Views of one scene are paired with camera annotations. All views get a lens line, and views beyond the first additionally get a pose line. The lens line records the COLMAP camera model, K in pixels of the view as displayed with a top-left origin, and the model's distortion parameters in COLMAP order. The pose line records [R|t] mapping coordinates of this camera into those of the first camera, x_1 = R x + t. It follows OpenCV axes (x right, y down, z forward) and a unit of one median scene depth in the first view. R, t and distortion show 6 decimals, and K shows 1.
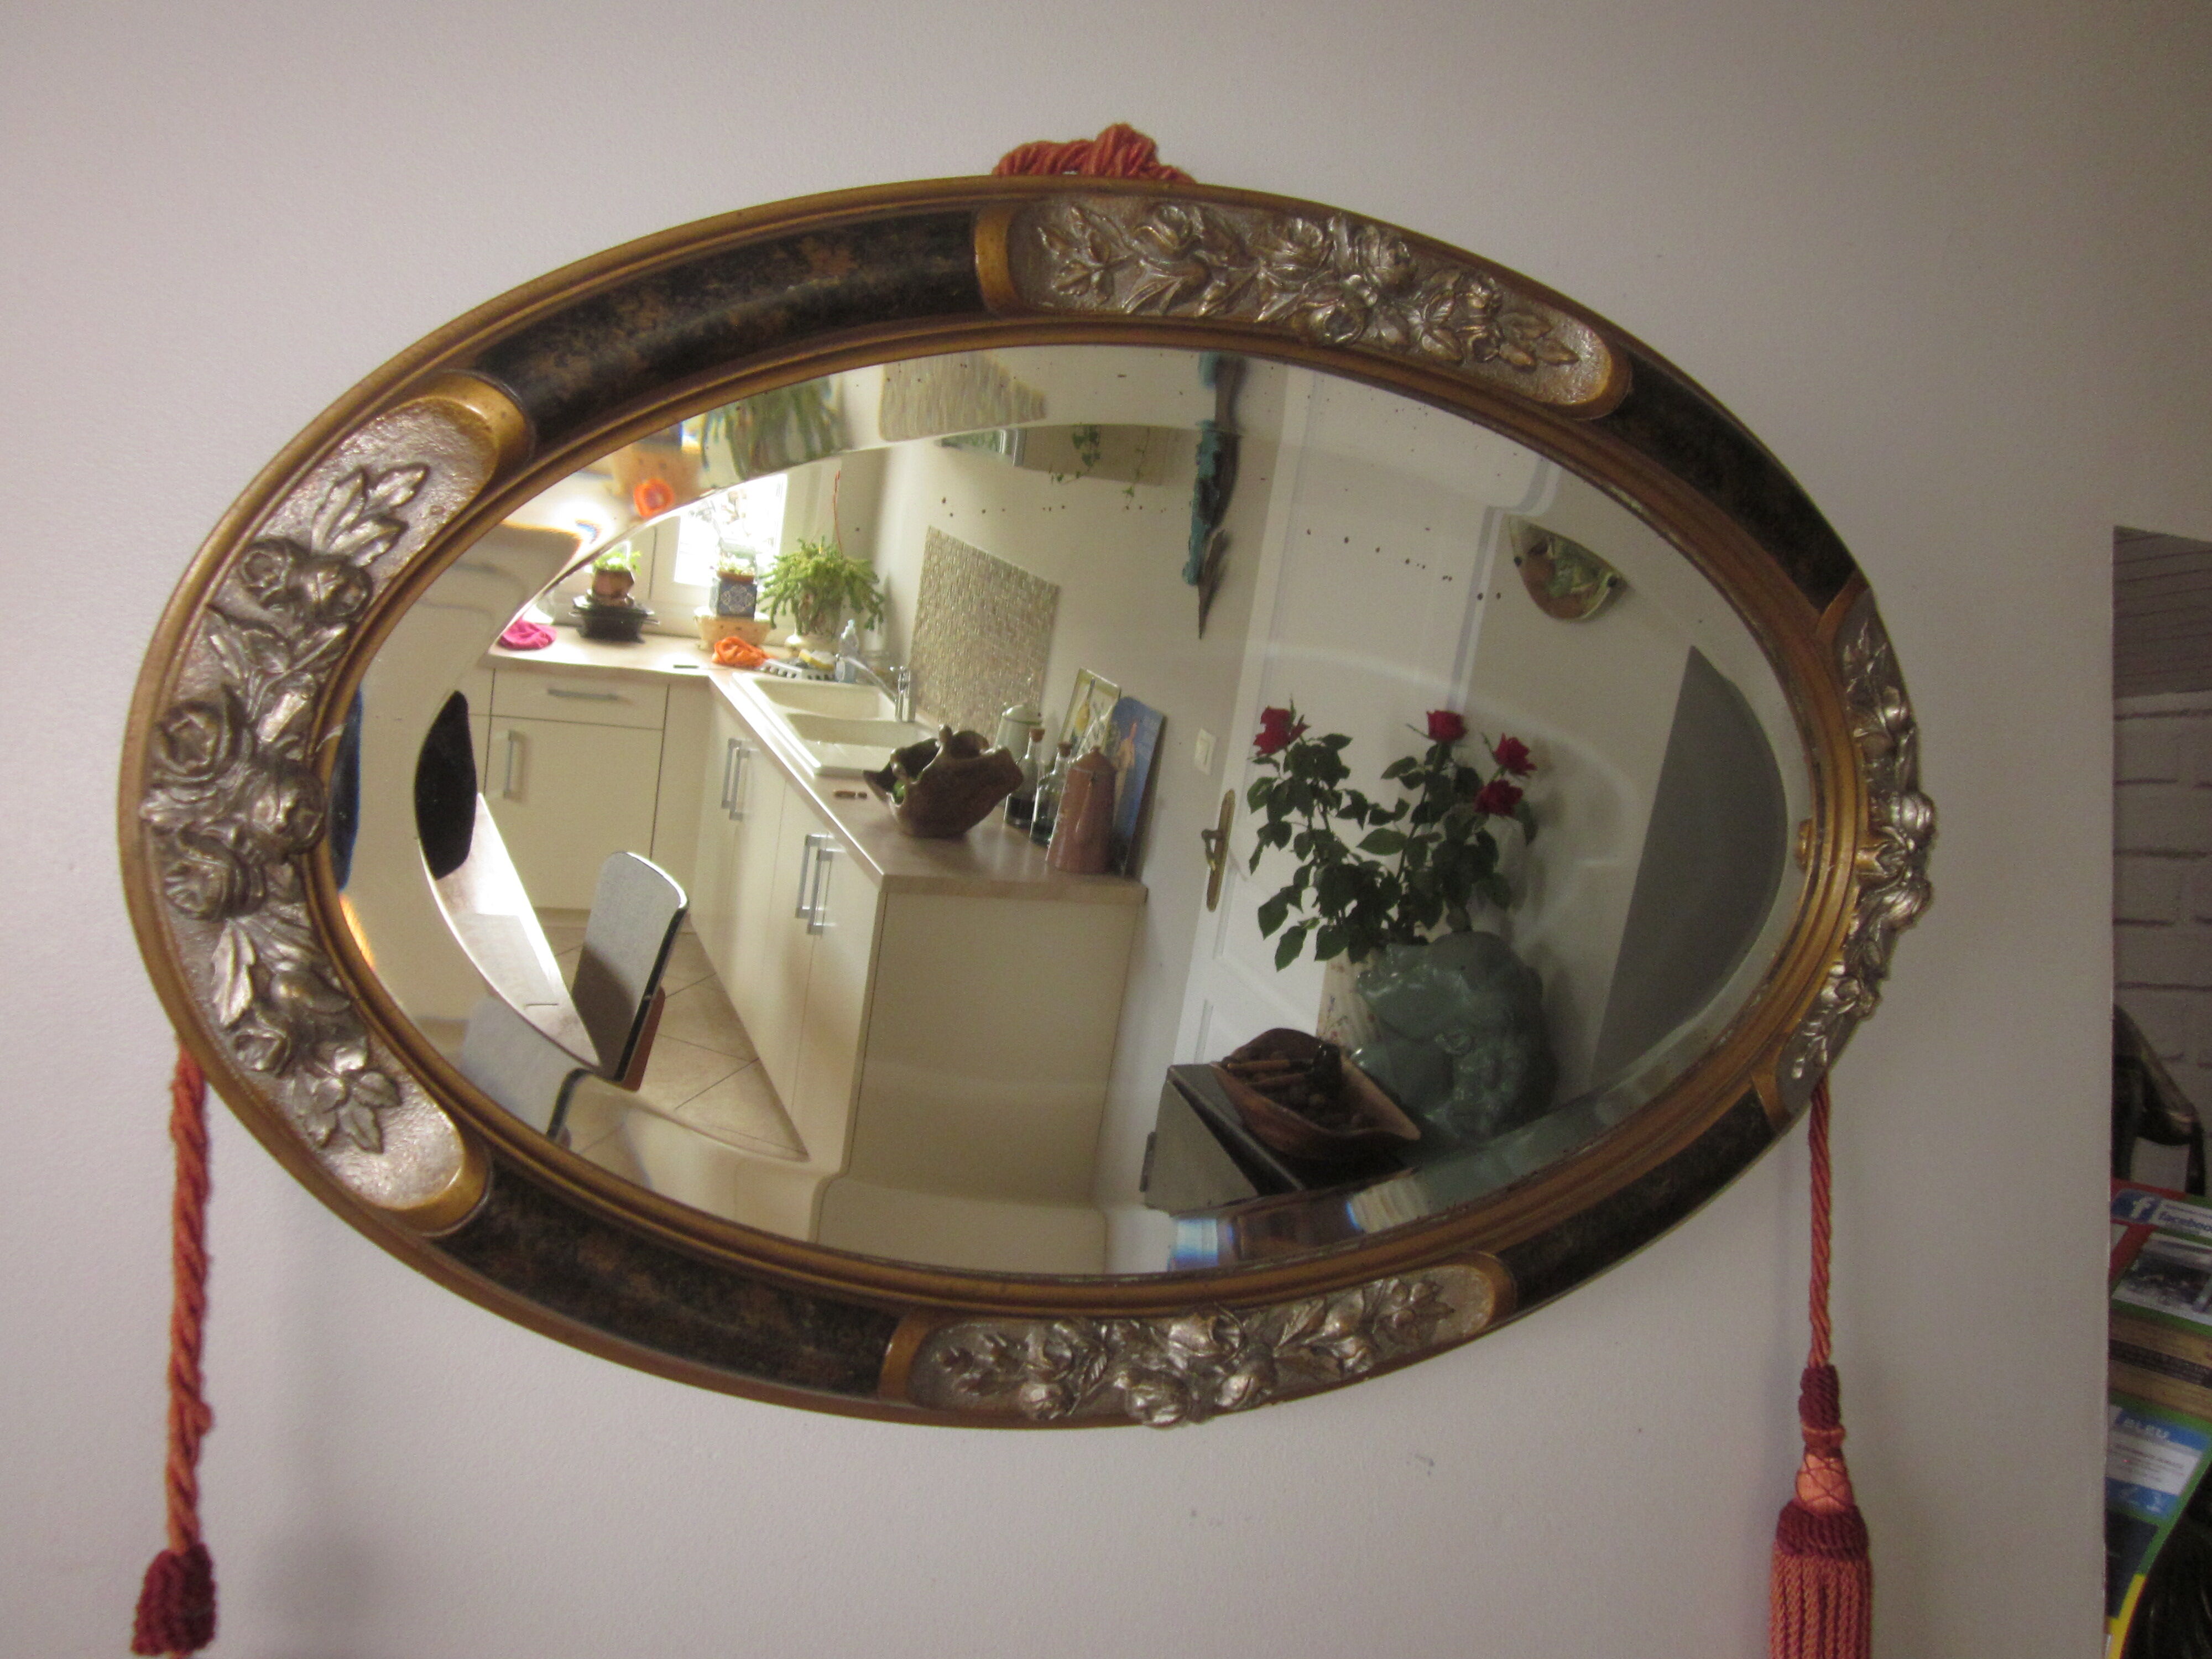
lens RADIAL K [[1798.8, 0, 1106.0], [0, 1798.8, 829.5], [0, 0, 1]] dist [-0.054932, 0.006513]
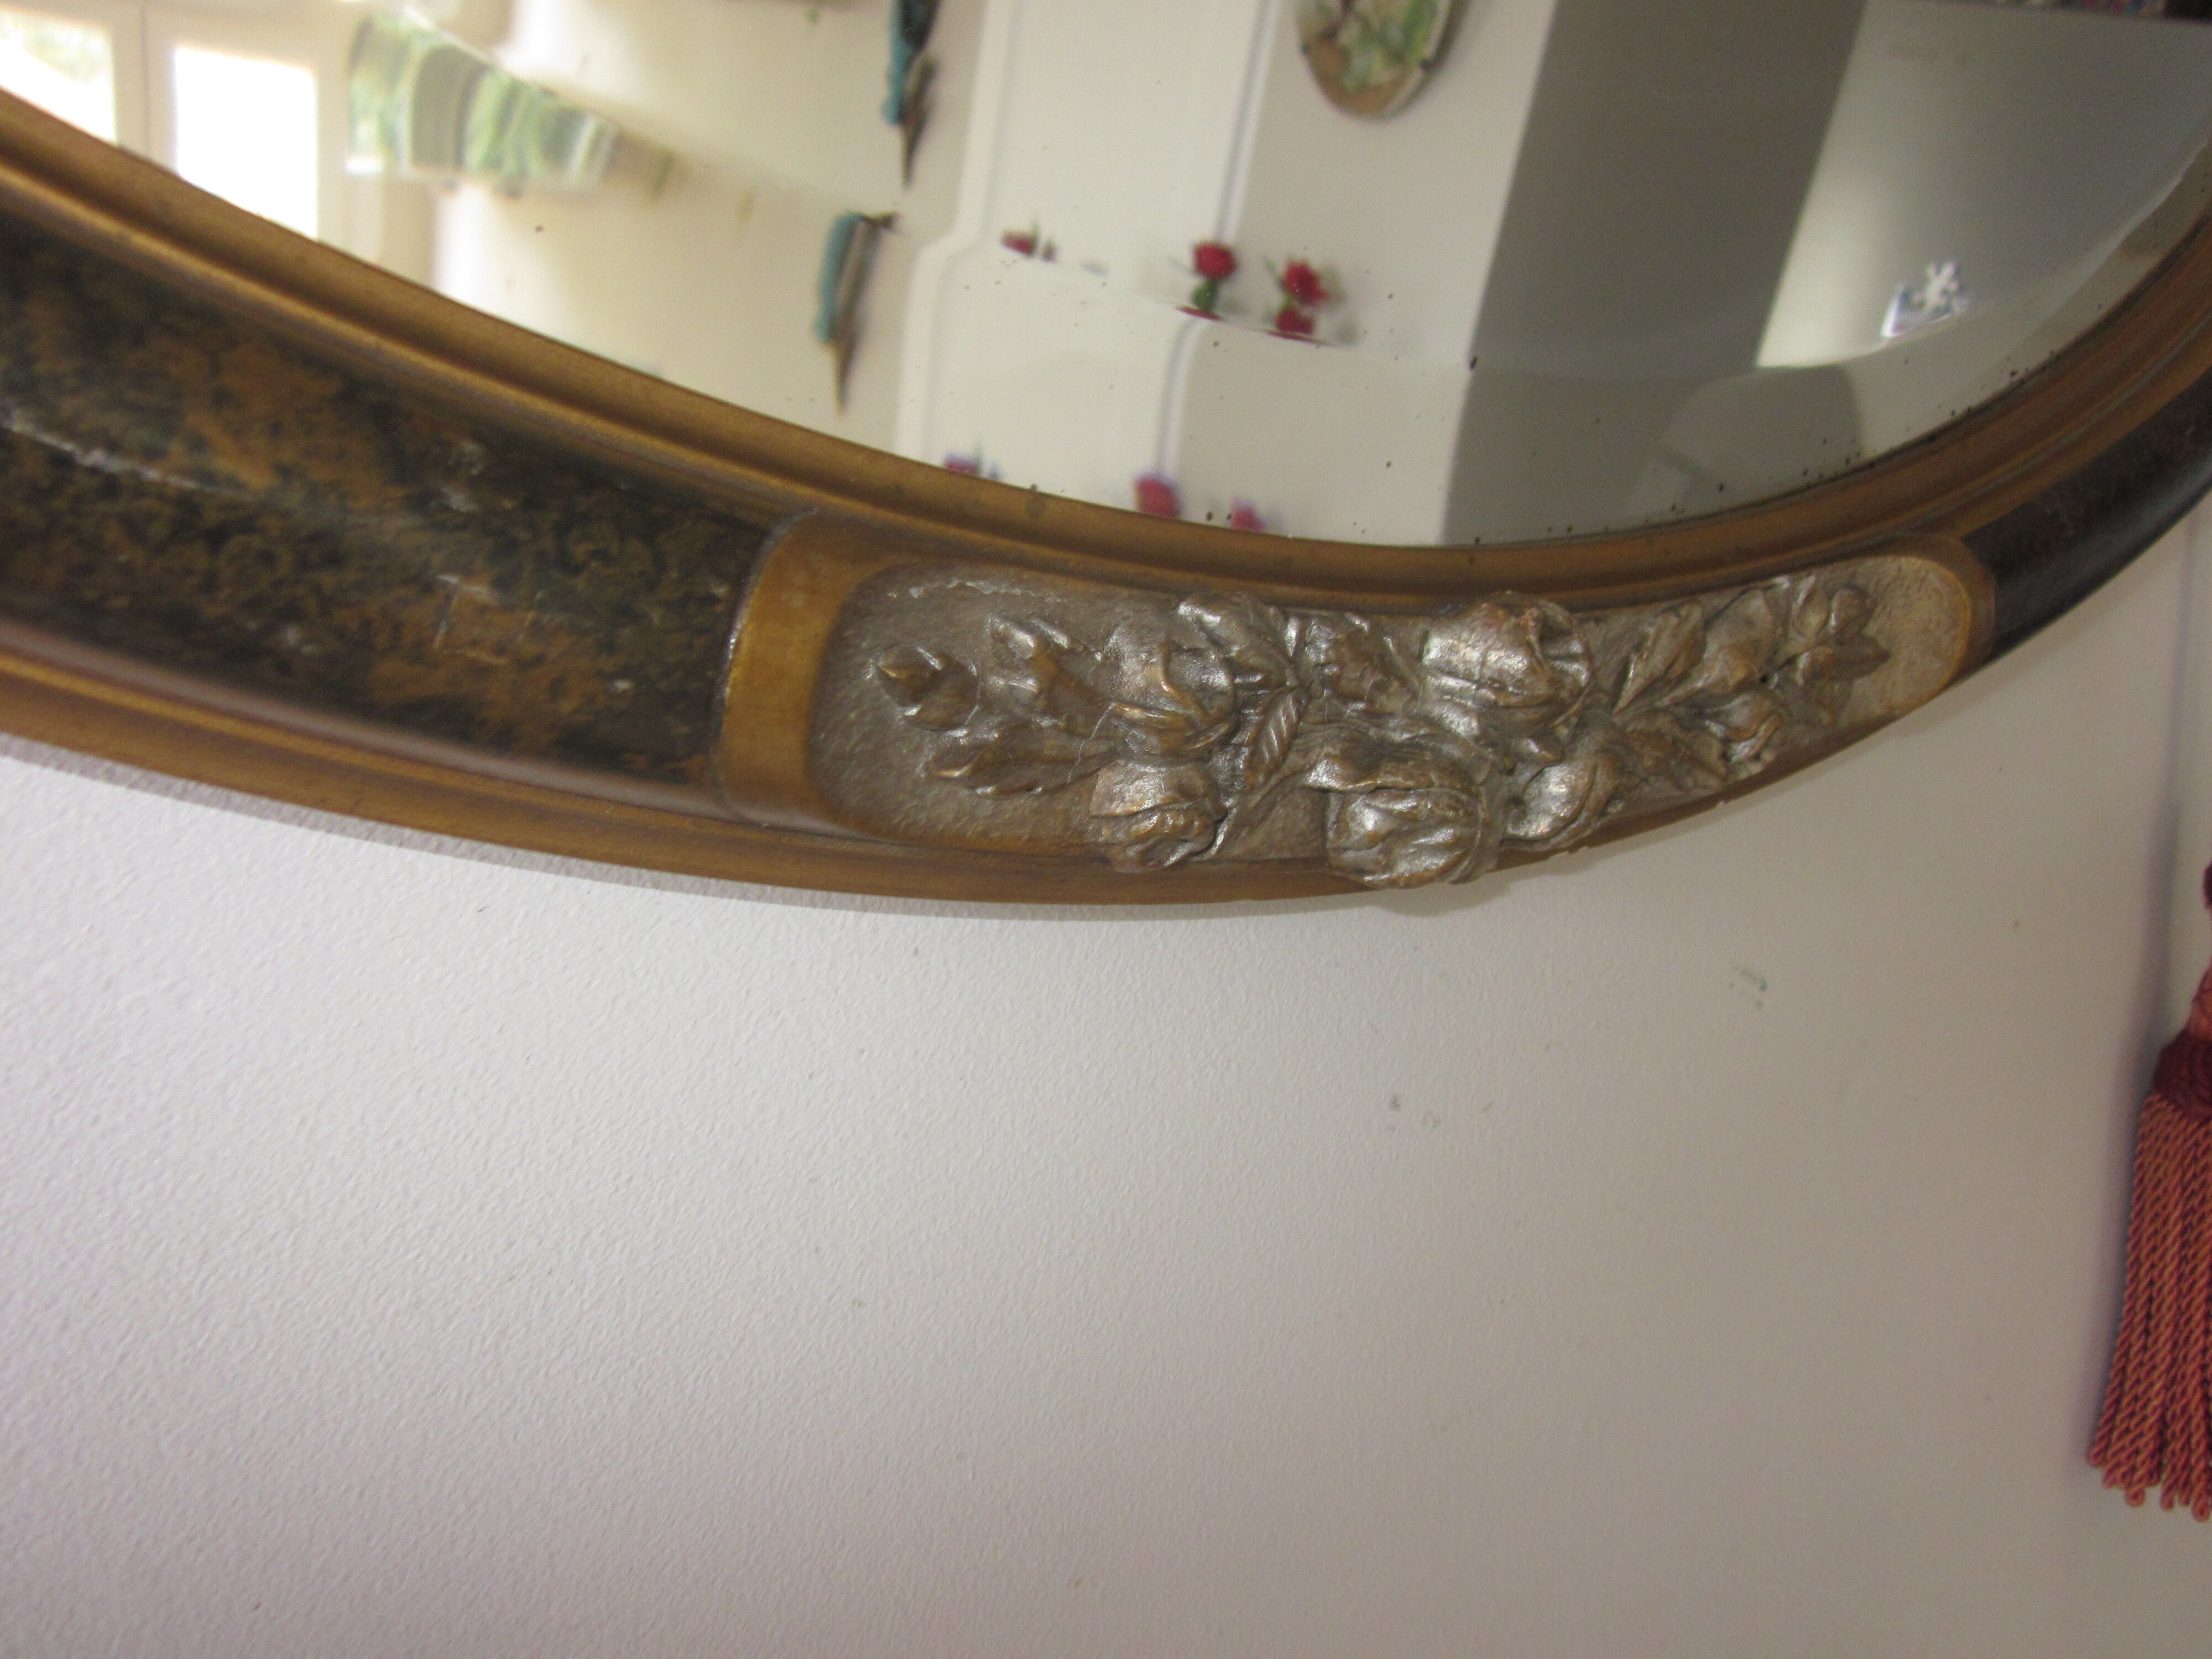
lens RADIAL K [[1798.8, 0, 1106.0], [0, 1798.8, 829.5], [0, 0, 1]] dist [-0.054932, 0.006513]
pose [[0.983020, -0.048062, 0.177093, -0.106743], [0.016077, 0.983937, 0.177793, 0.249874], [-0.182794, -0.171927, 0.968002, 0.628041]]
